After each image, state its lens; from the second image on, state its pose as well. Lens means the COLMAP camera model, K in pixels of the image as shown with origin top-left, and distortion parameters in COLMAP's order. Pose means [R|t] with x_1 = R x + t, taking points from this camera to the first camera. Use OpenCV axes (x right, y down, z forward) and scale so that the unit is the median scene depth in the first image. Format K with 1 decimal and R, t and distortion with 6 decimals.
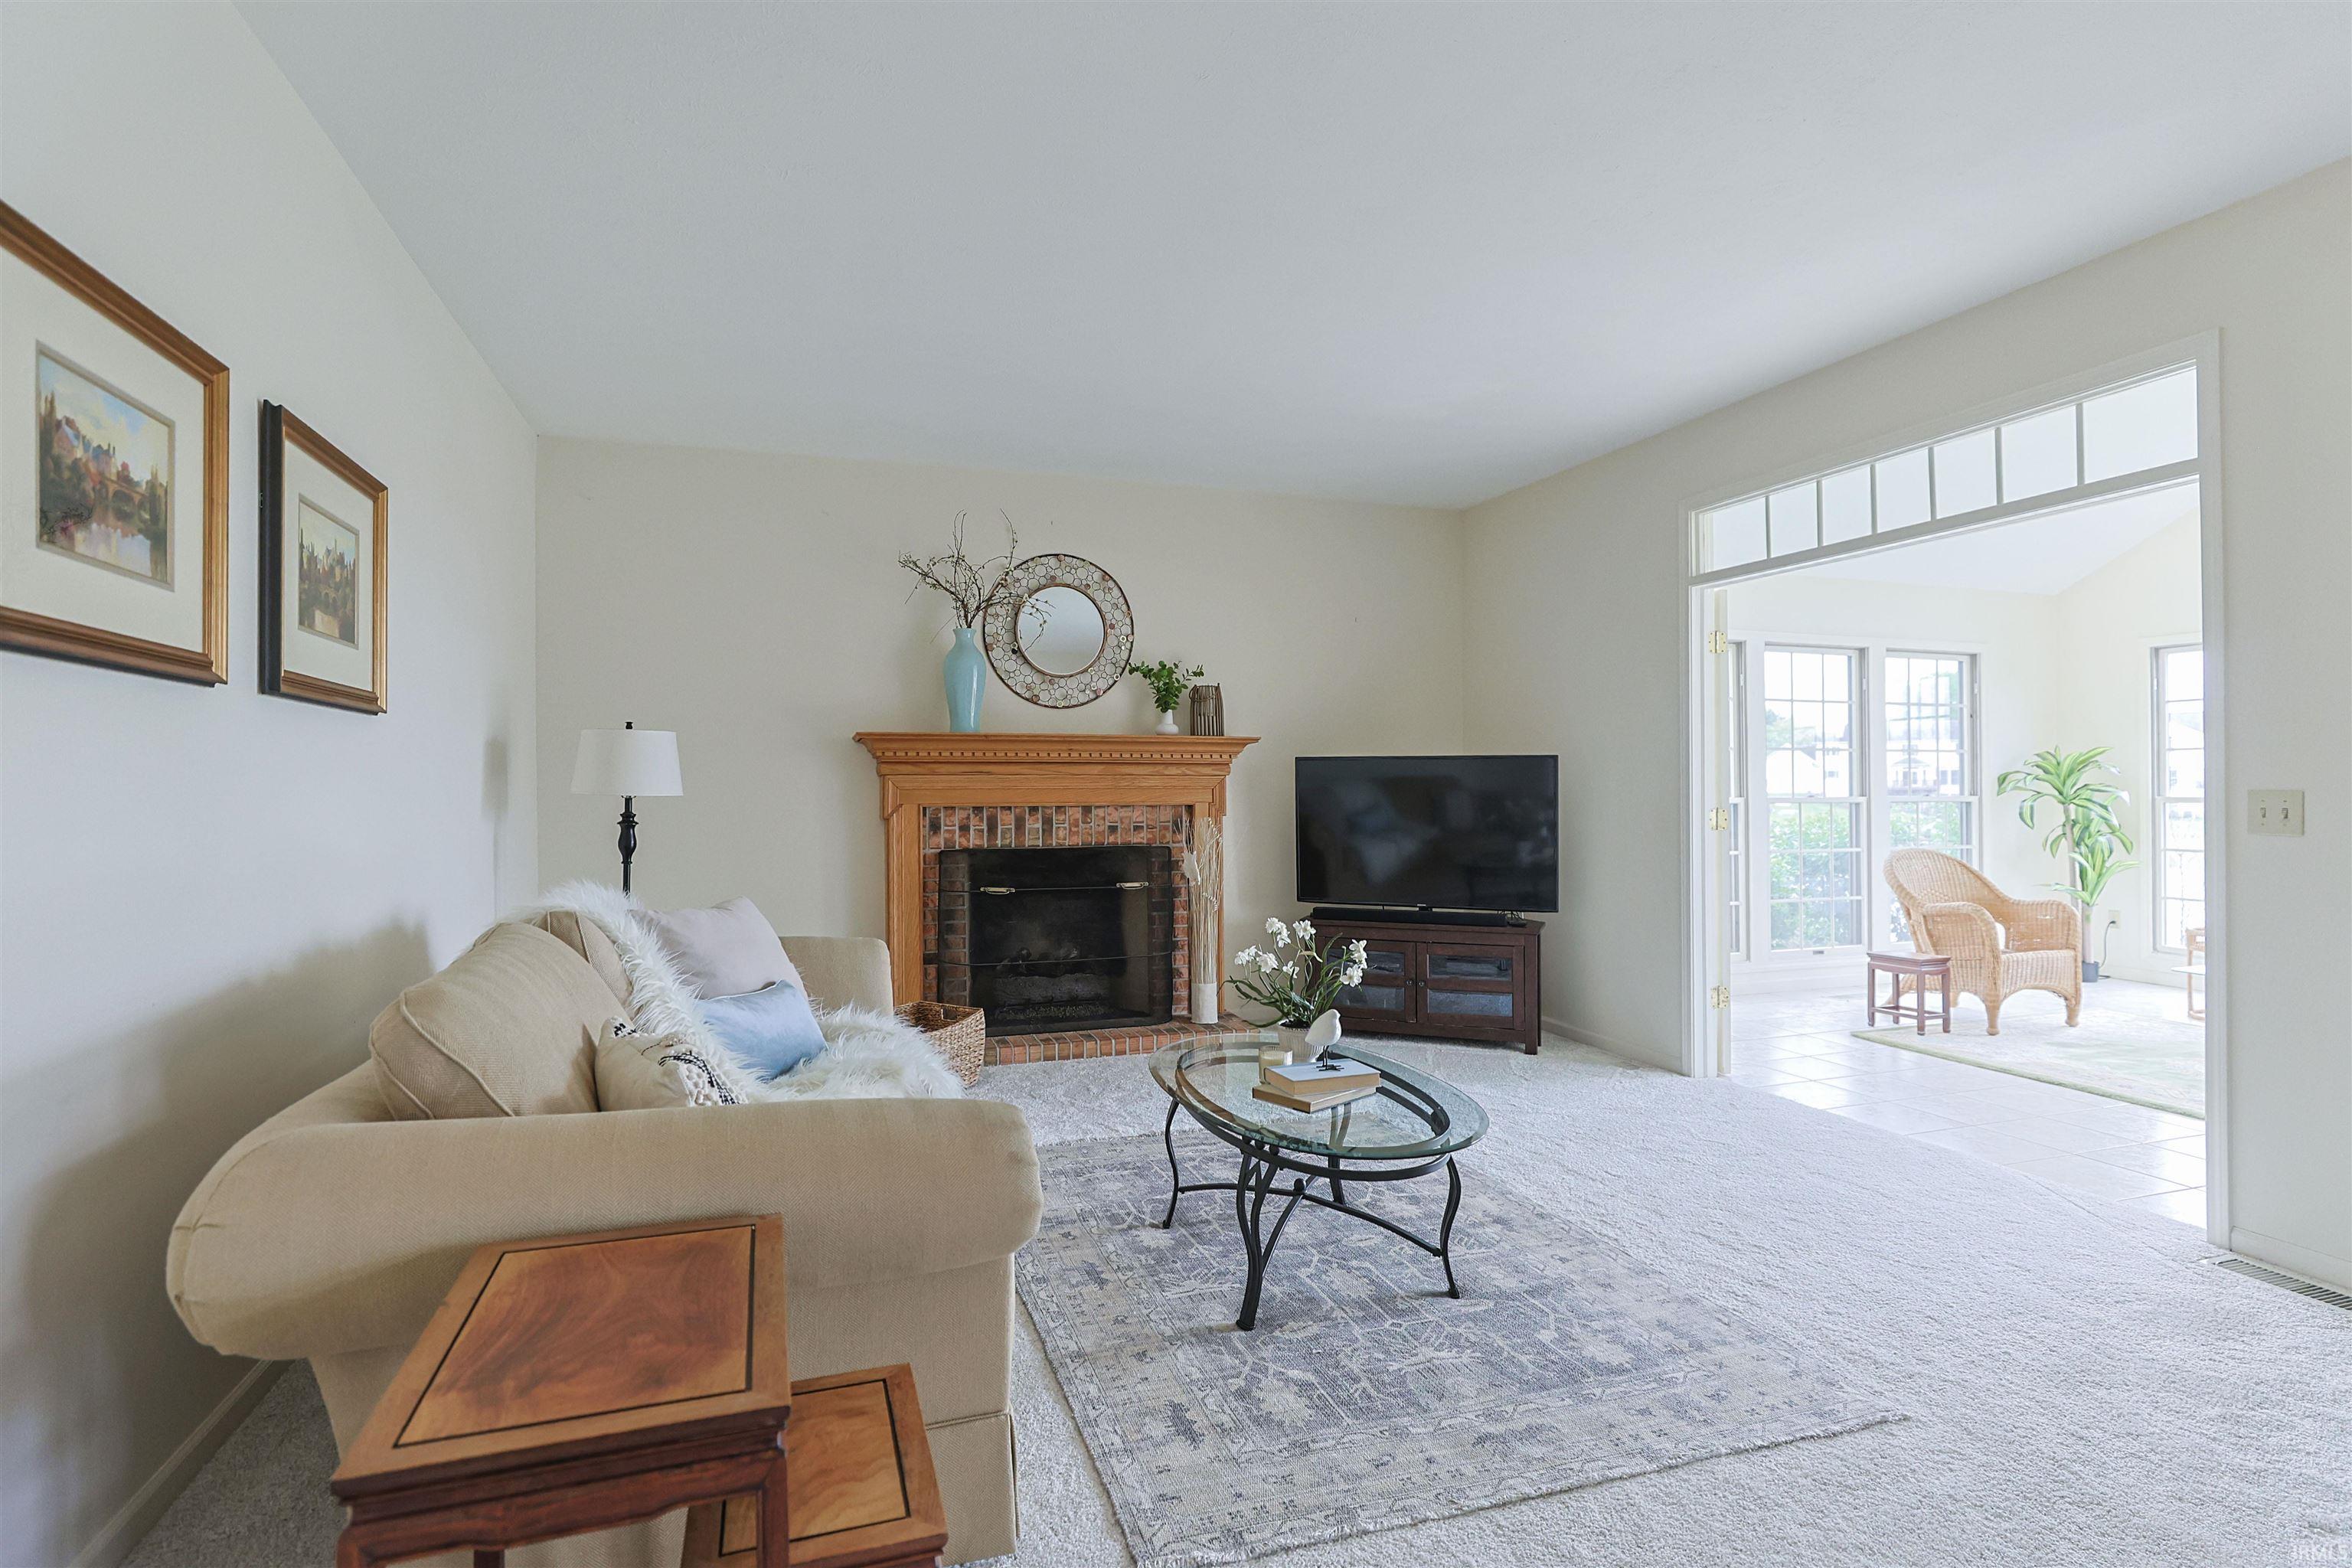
lens RADIAL K [[1139.0, 0, 1189.5], [0, 1139.0, 784.0], [0, 0, 1]] dist [-0.002845, 0.005332]
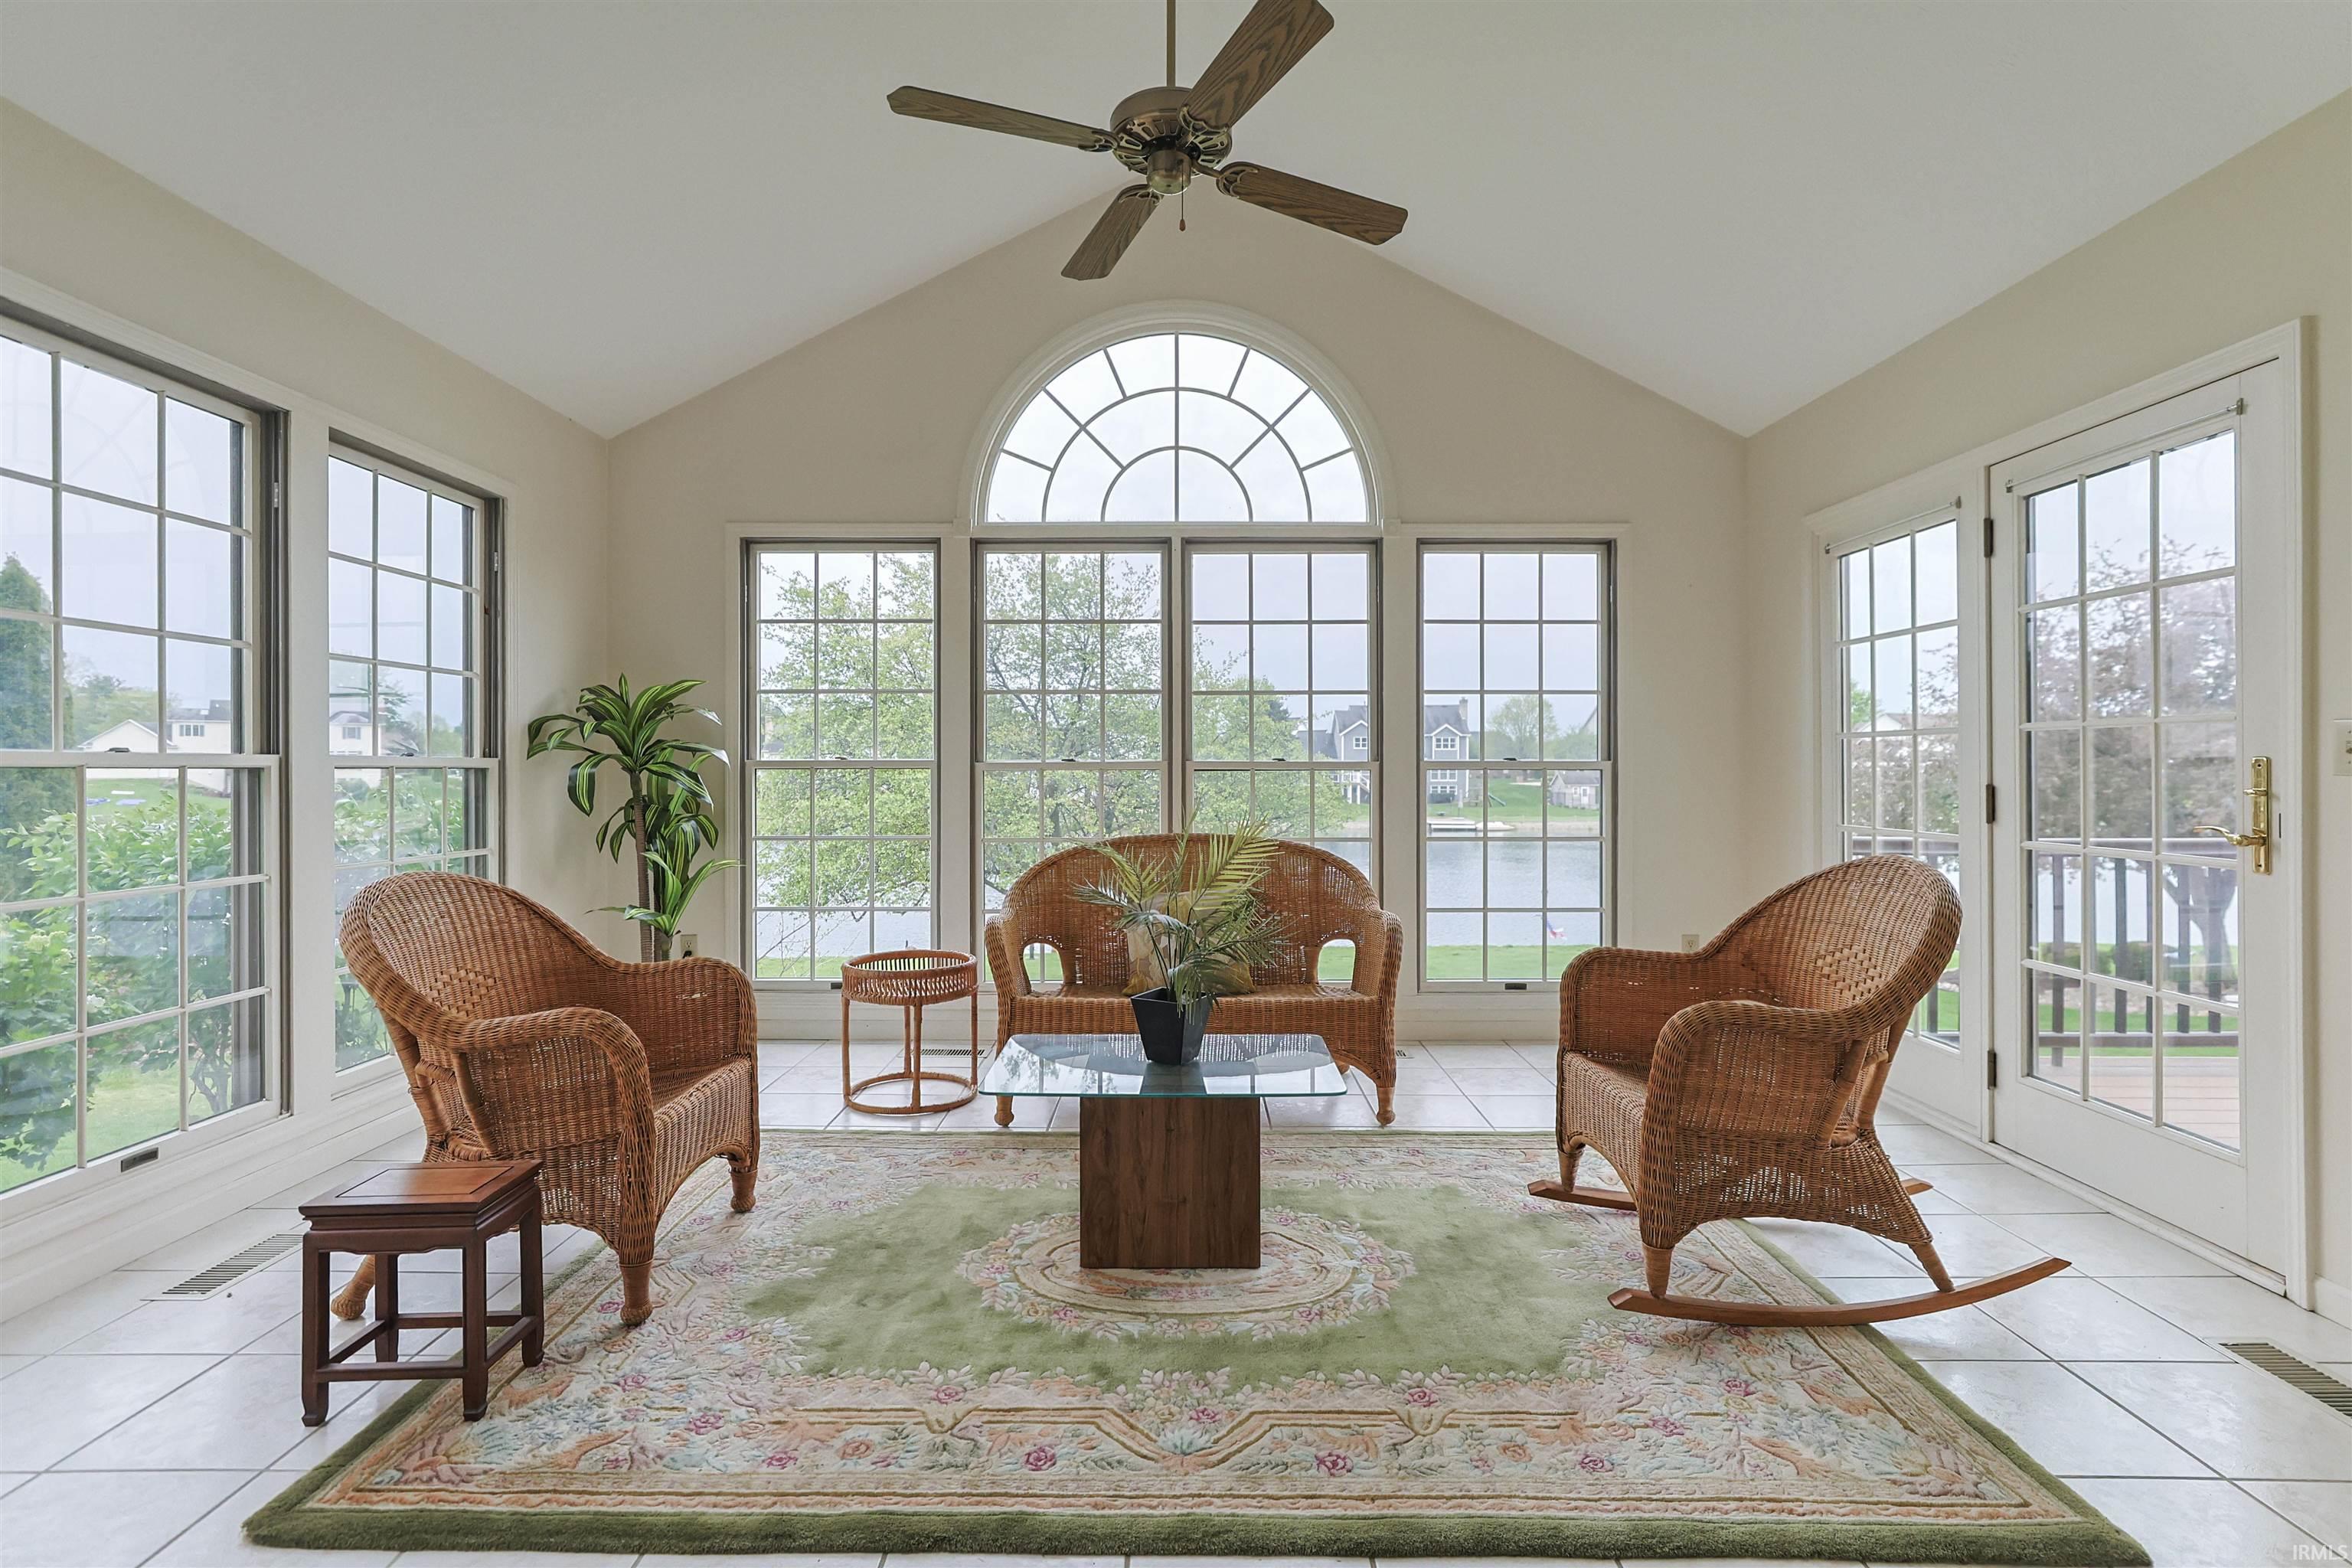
lens RADIAL K [[1139.0, 0, 1189.0], [0, 1139.0, 779.1], [0, 0, 1]] dist [-0.002845, 0.005332]
pose [[0.338932, -0.005259, 0.940796, 0.296830], [-0.004213, 0.999966, 0.007108, 0.015952], [-0.940801, -0.006373, 0.338898, 0.515960]]
